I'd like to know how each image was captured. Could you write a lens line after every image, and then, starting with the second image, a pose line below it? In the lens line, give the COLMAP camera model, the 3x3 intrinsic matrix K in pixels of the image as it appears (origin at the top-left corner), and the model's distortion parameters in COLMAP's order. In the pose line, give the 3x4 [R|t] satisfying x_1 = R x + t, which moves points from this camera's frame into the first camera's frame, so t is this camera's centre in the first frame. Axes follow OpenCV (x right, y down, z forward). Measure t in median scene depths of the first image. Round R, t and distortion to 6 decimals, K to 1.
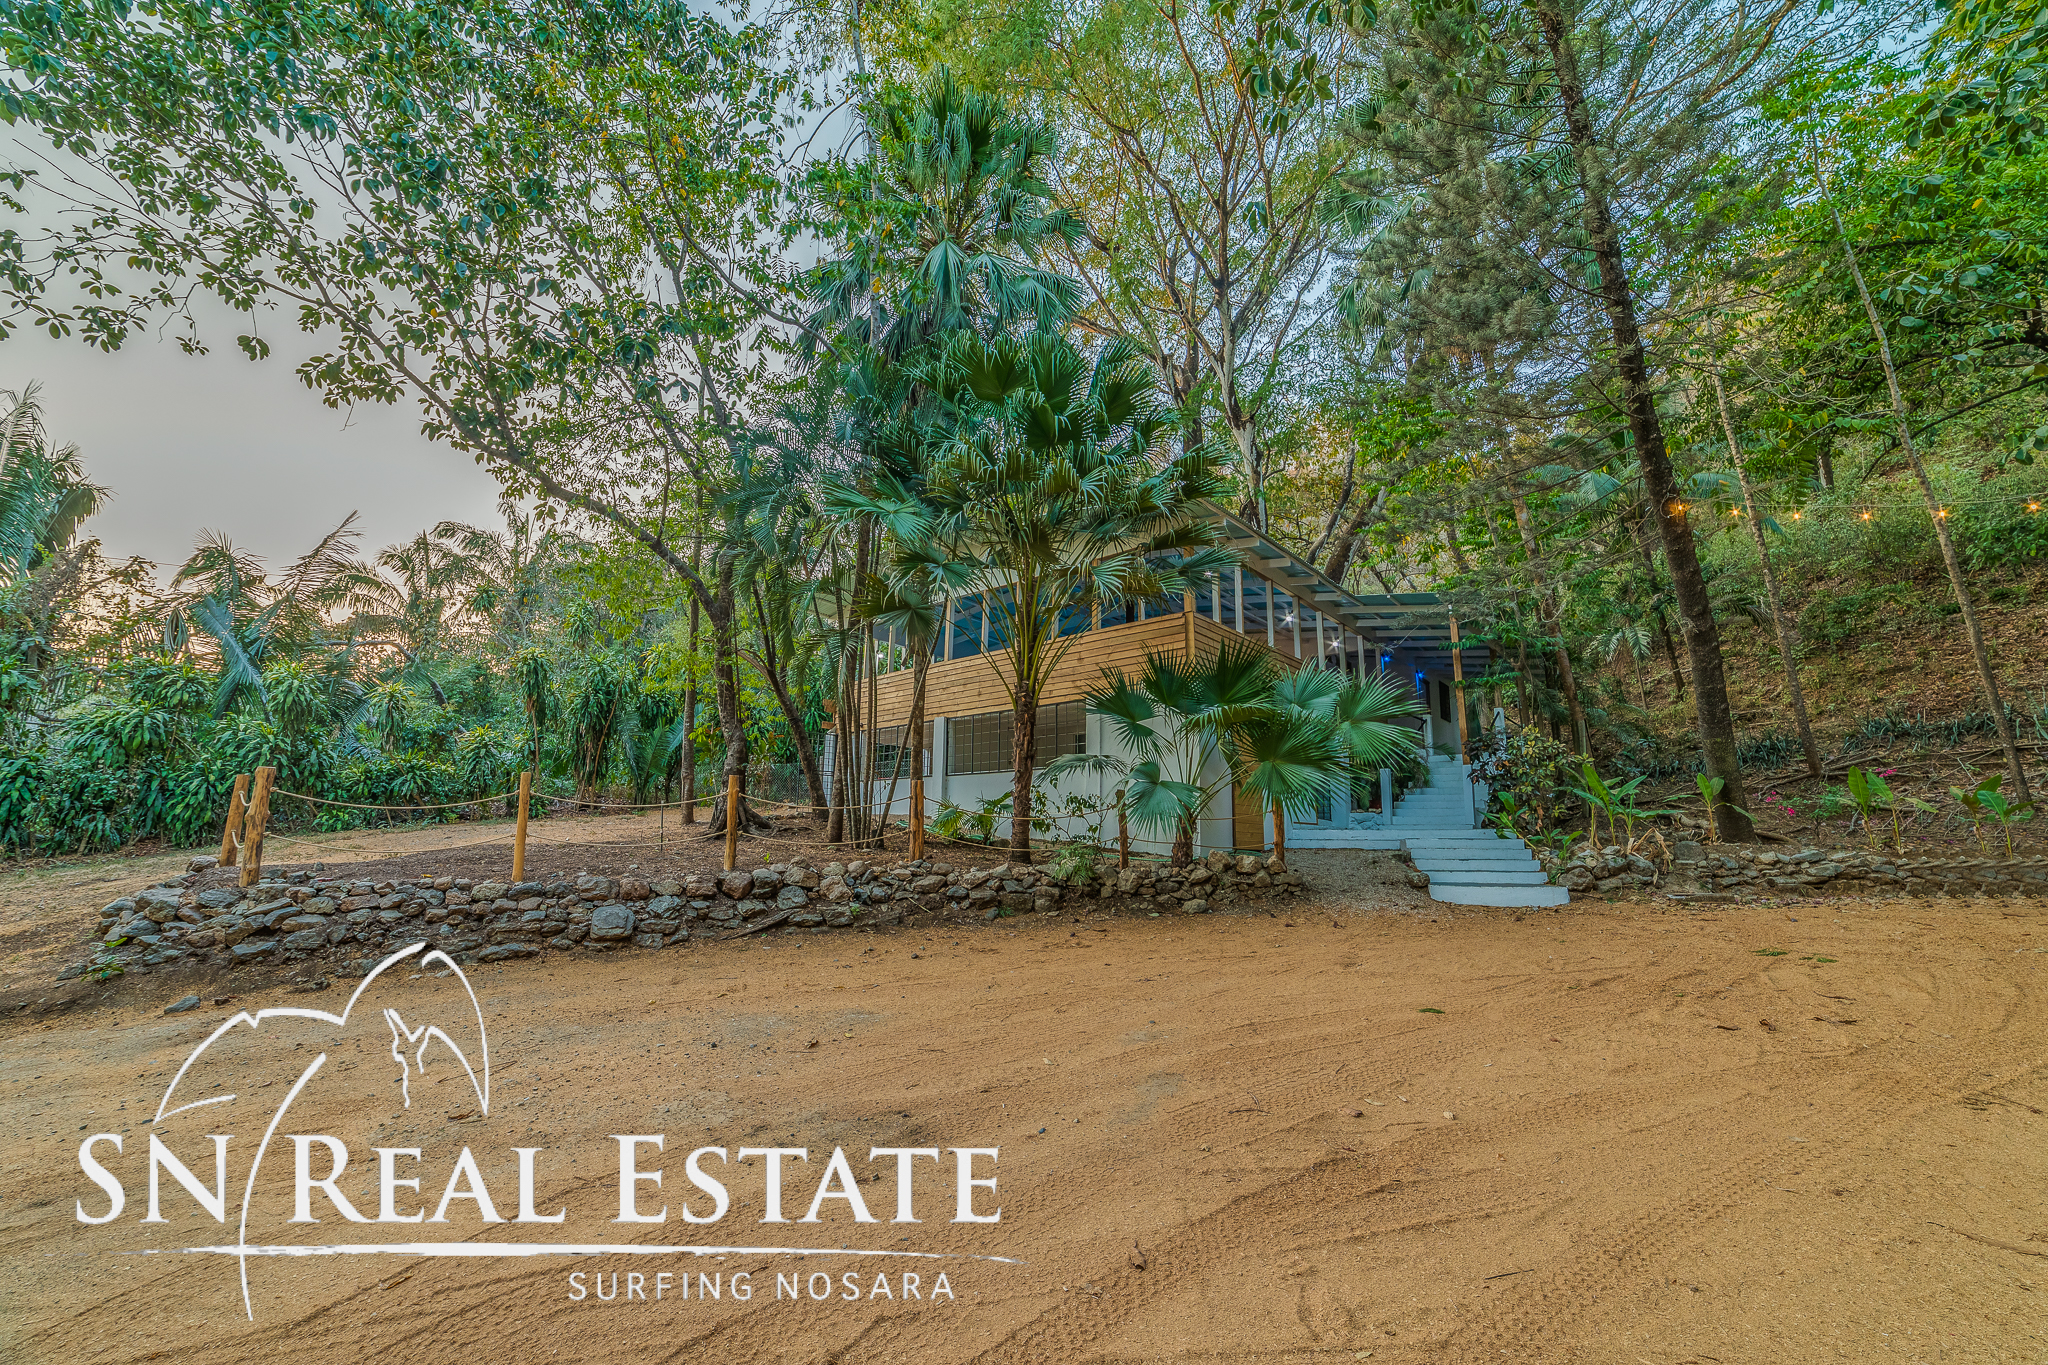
lens RADIAL K [[811.0, 0, 1026.6], [0, 811.0, 684.0], [0, 0, 1]] dist [-0.090000, 0.036606]
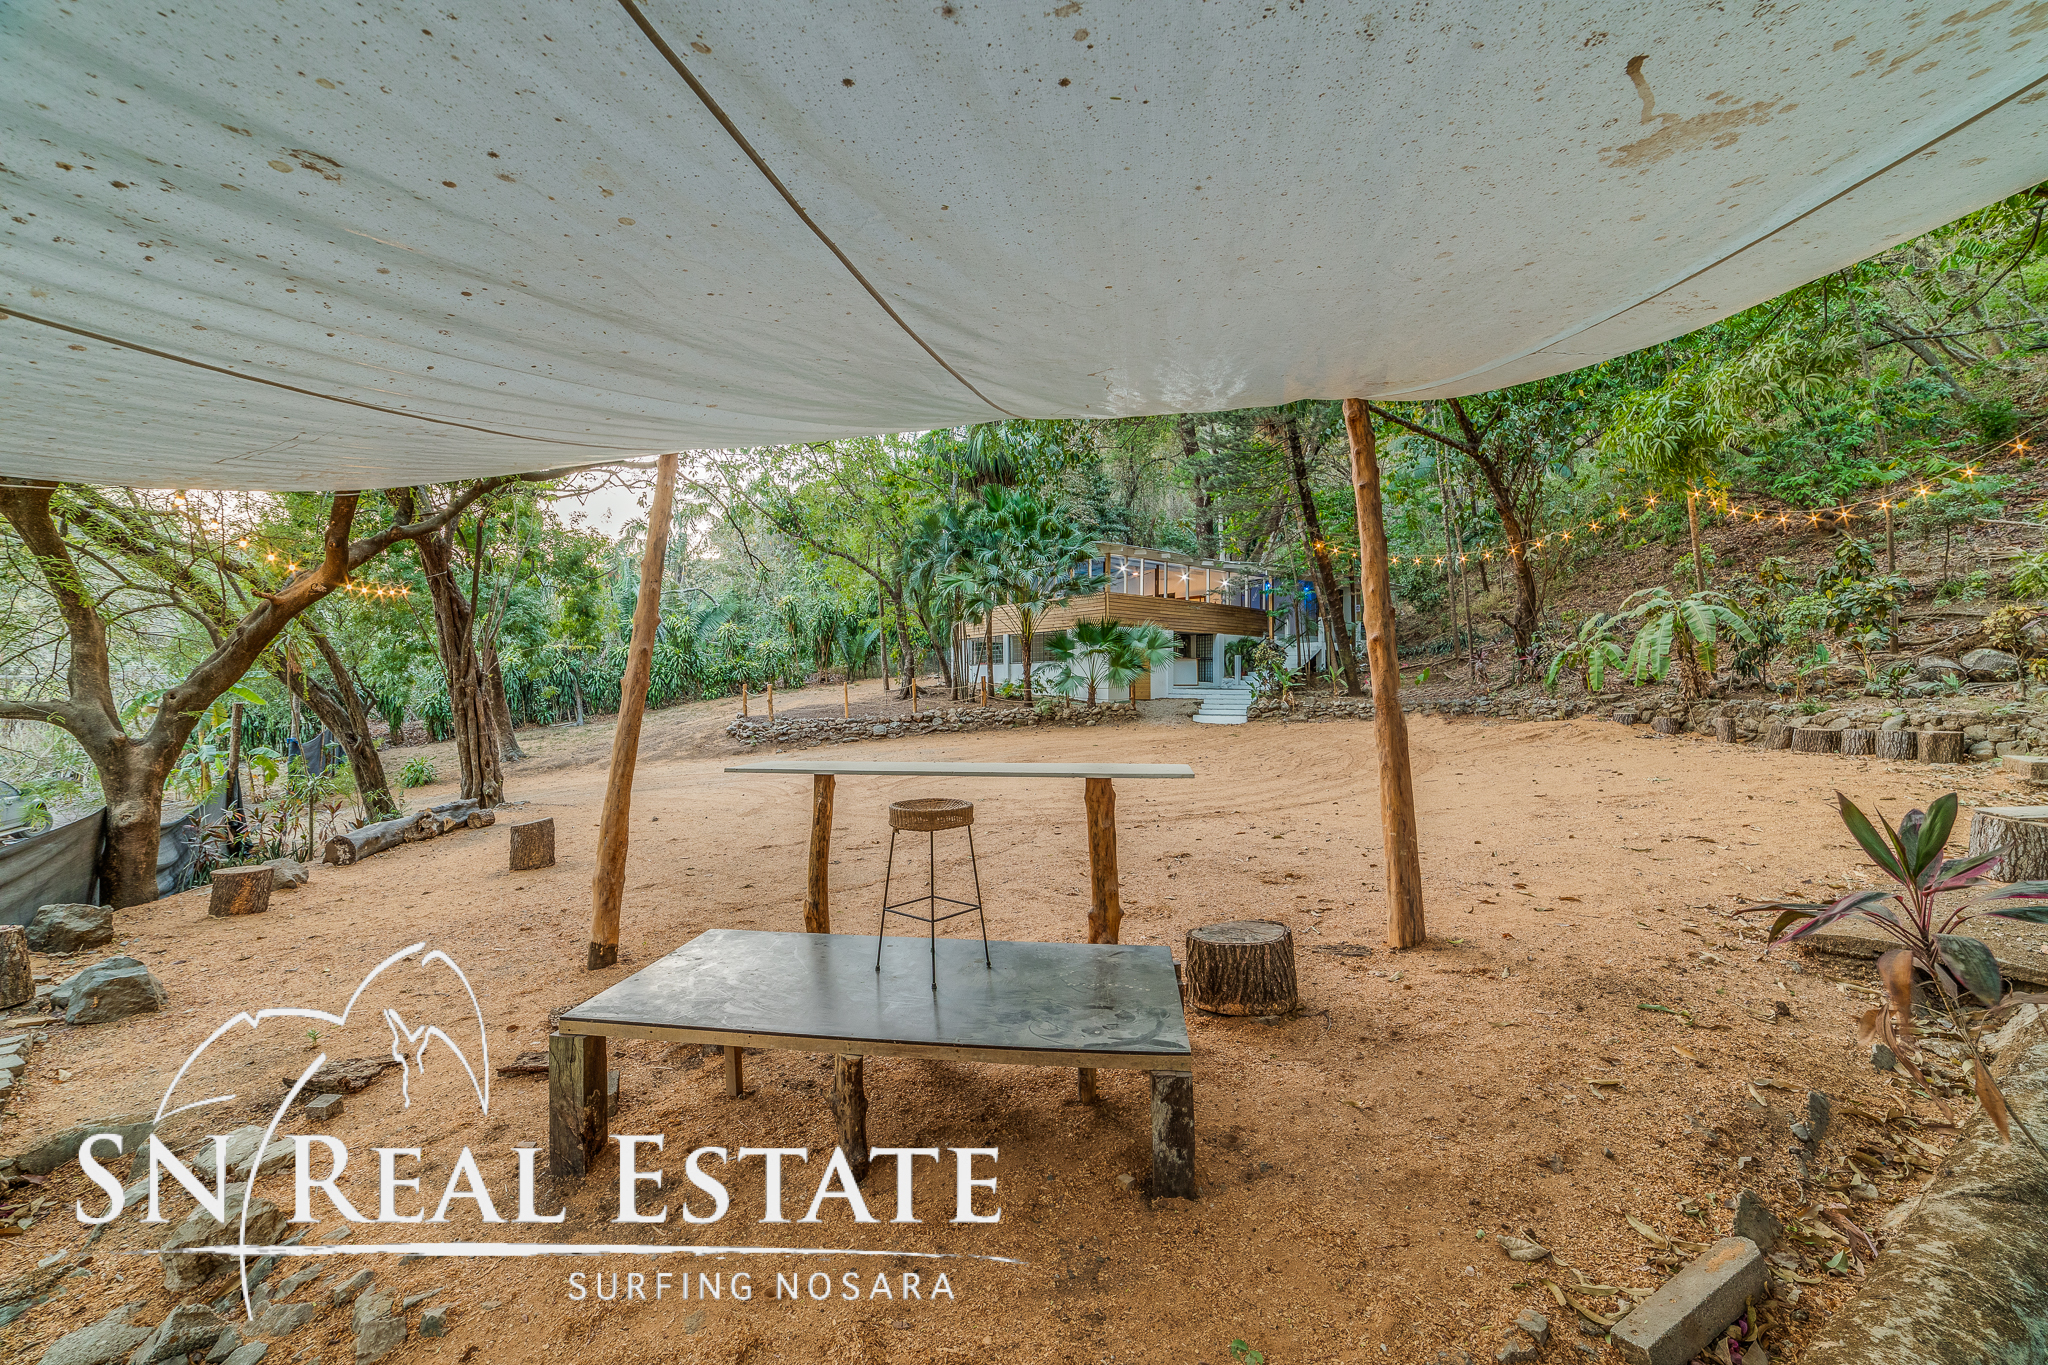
lens RADIAL K [[811.0, 0, 1026.6], [0, 811.0, 684.0], [0, 0, 1]] dist [-0.090000, 0.036606]
pose [[0.984968, -0.020403, -0.171530, 0.419707], [0.053587, 0.980101, 0.191129, -0.322752], [0.164217, -0.197448, 0.966461, -1.388824]]
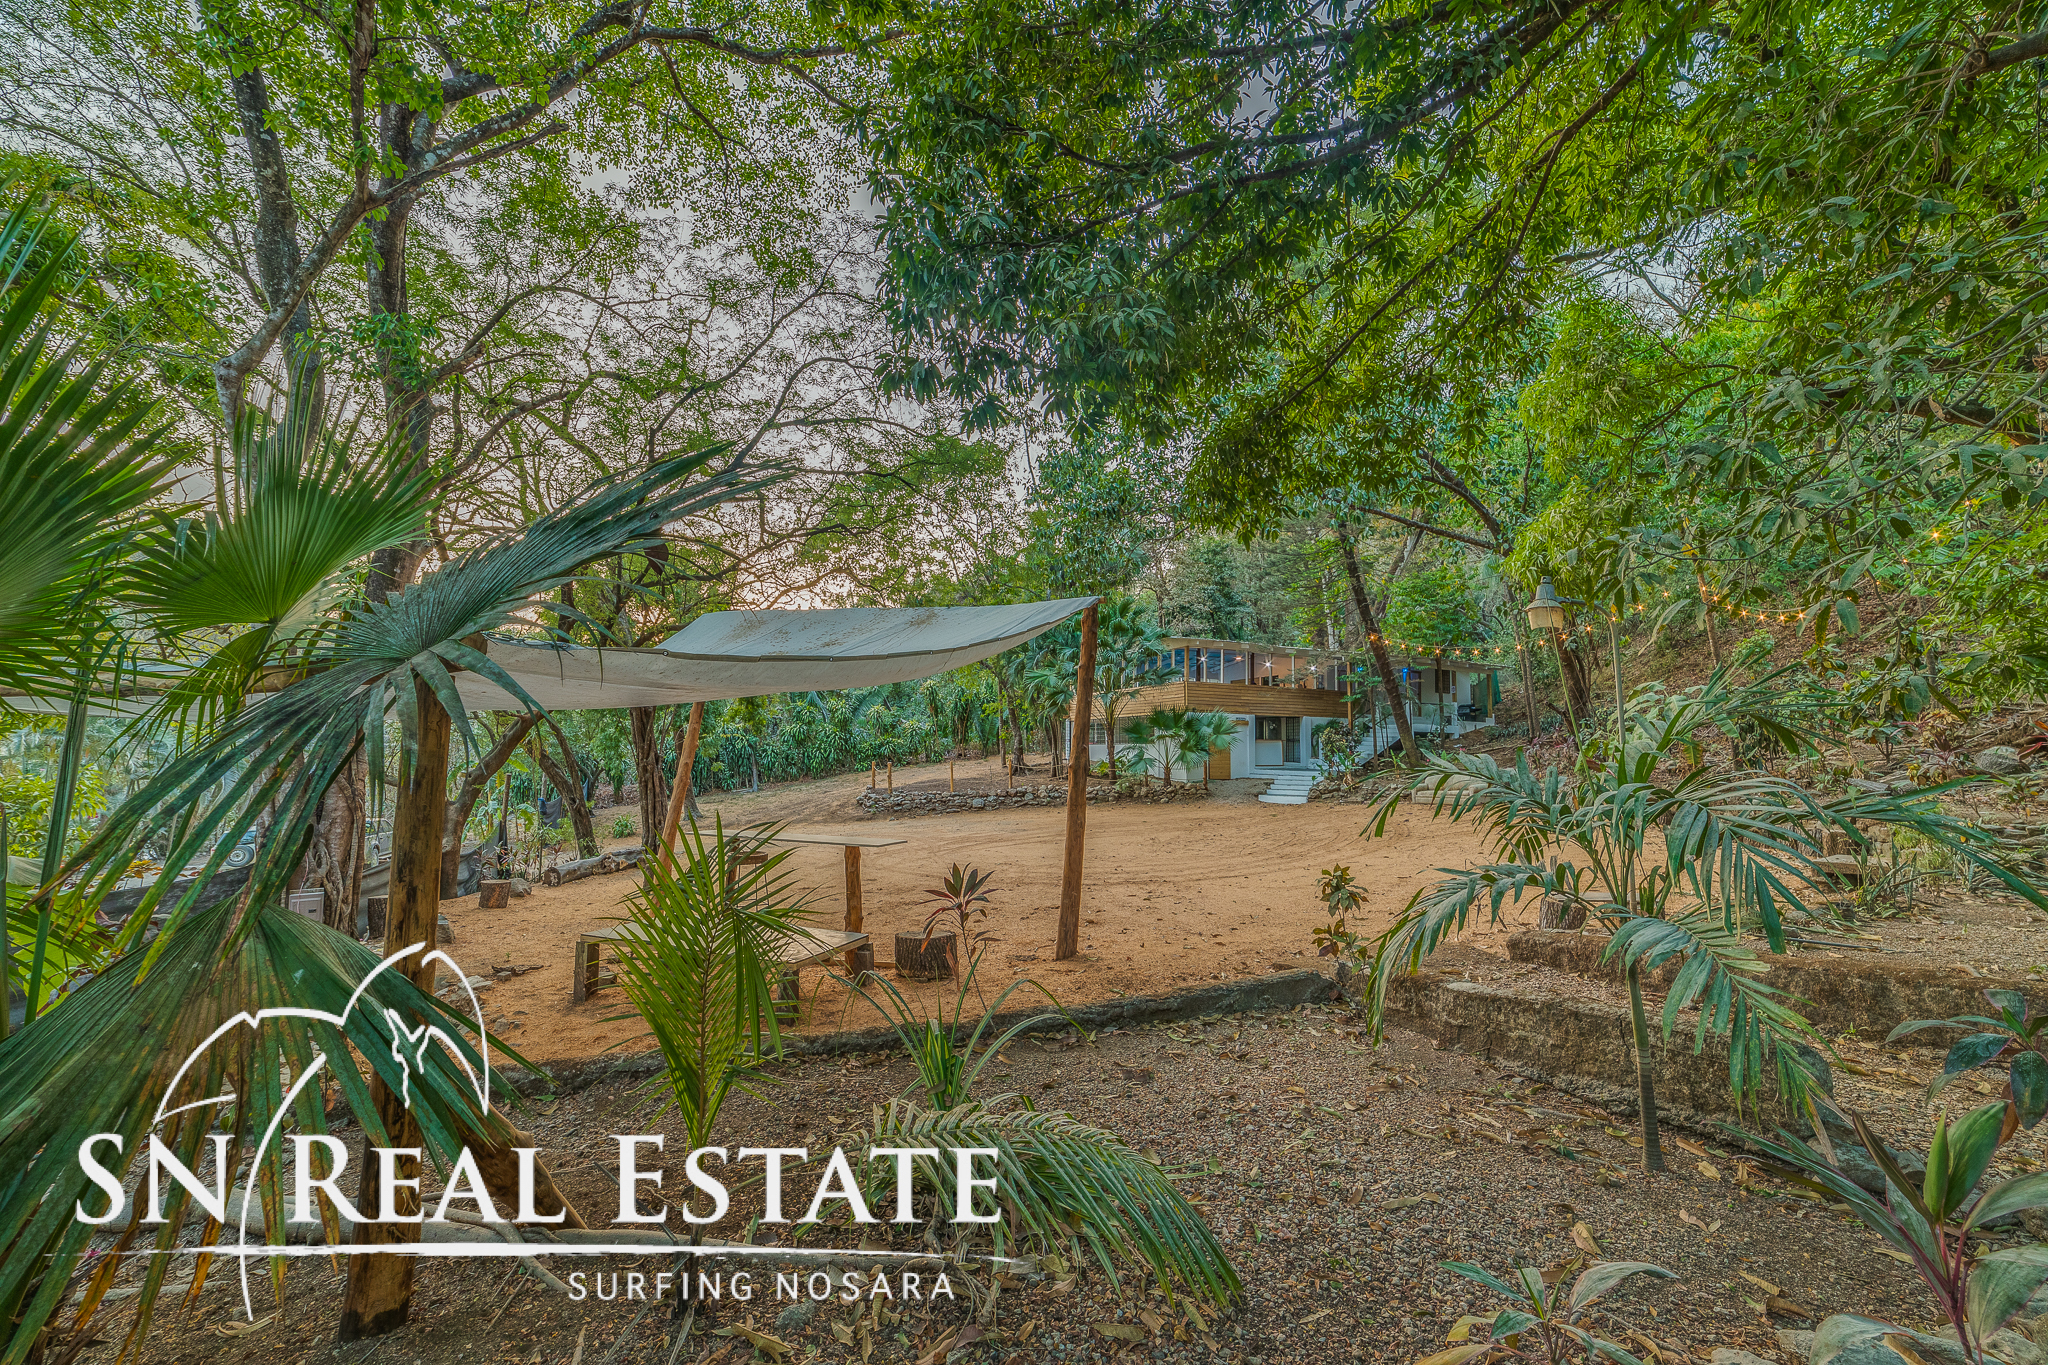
lens RADIAL K [[811.0, 0, 1026.6], [0, 811.0, 684.0], [0, 0, 1]] dist [-0.090000, 0.036606]
pose [[0.919524, -0.044215, -0.390538, 0.826630], [0.086663, 0.992005, 0.091738, -0.402345], [0.383359, -0.118200, 0.916005, -1.615545]]
